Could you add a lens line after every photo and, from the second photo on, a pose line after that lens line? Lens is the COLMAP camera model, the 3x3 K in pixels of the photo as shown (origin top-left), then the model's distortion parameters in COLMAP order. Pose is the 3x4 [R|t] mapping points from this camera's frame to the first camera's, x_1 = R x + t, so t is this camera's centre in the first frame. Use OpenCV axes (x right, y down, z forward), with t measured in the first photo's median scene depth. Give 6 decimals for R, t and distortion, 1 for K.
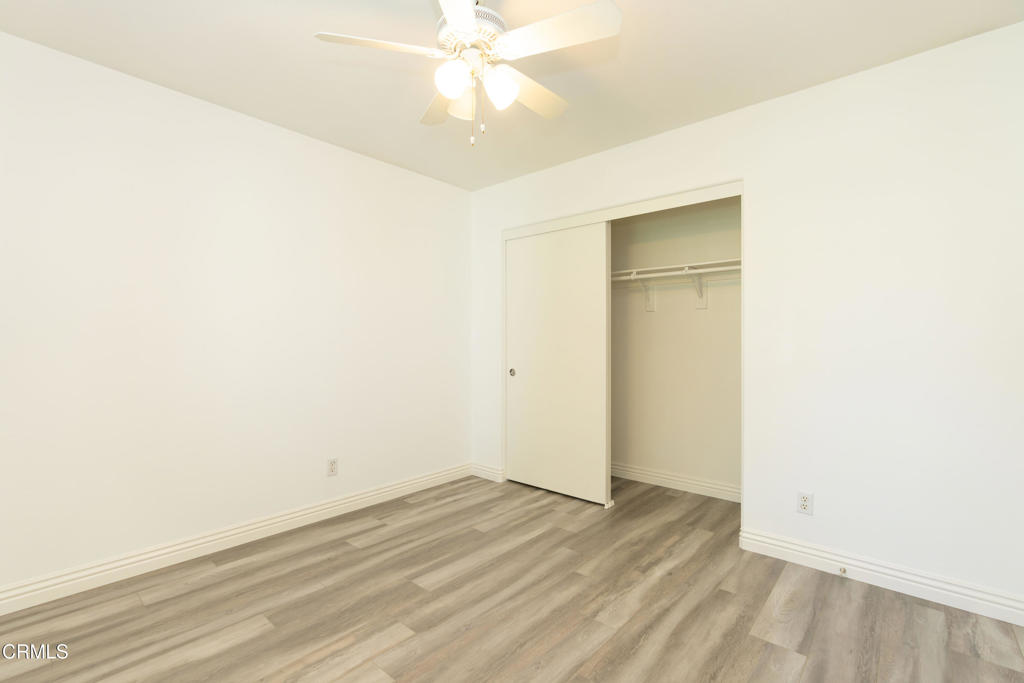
lens RADIAL K [[457.0, 0, 505.7], [0, 457.0, 341.3], [0, 0, 1]] dist [-0.008595, 0.001527]
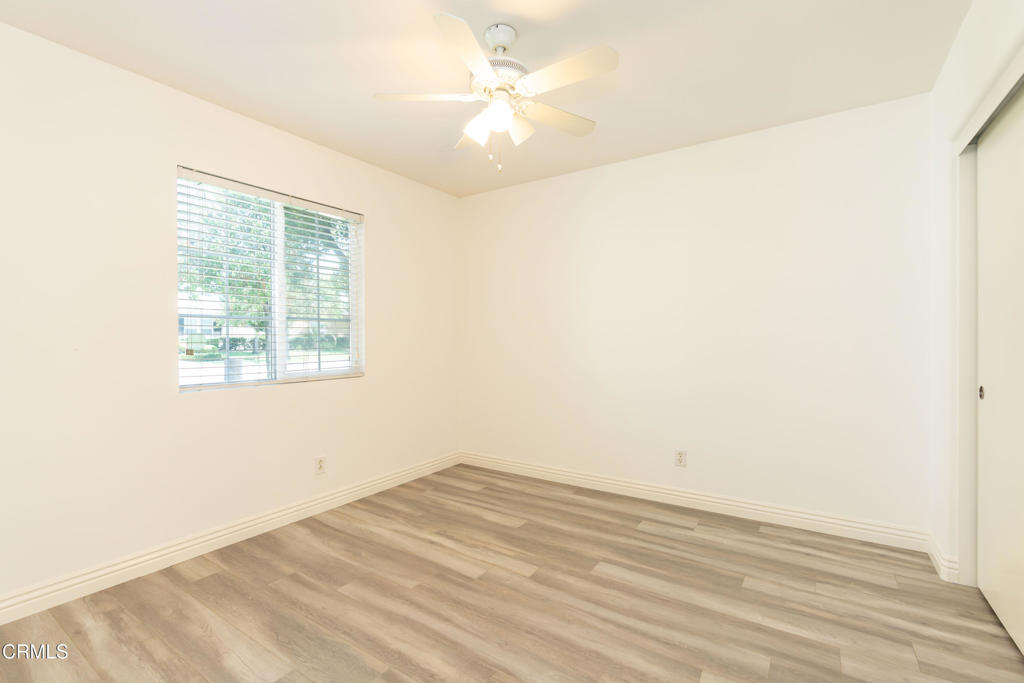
lens RADIAL K [[457.0, 0, 505.7], [0, 457.0, 341.3], [0, 0, 1]] dist [-0.008595, 0.001527]
pose [[0.132064, 0.003568, -0.991235, 0.733568], [0.004738, 0.999980, 0.004231, 0.002283], [0.991230, -0.005255, 0.132044, 0.569451]]
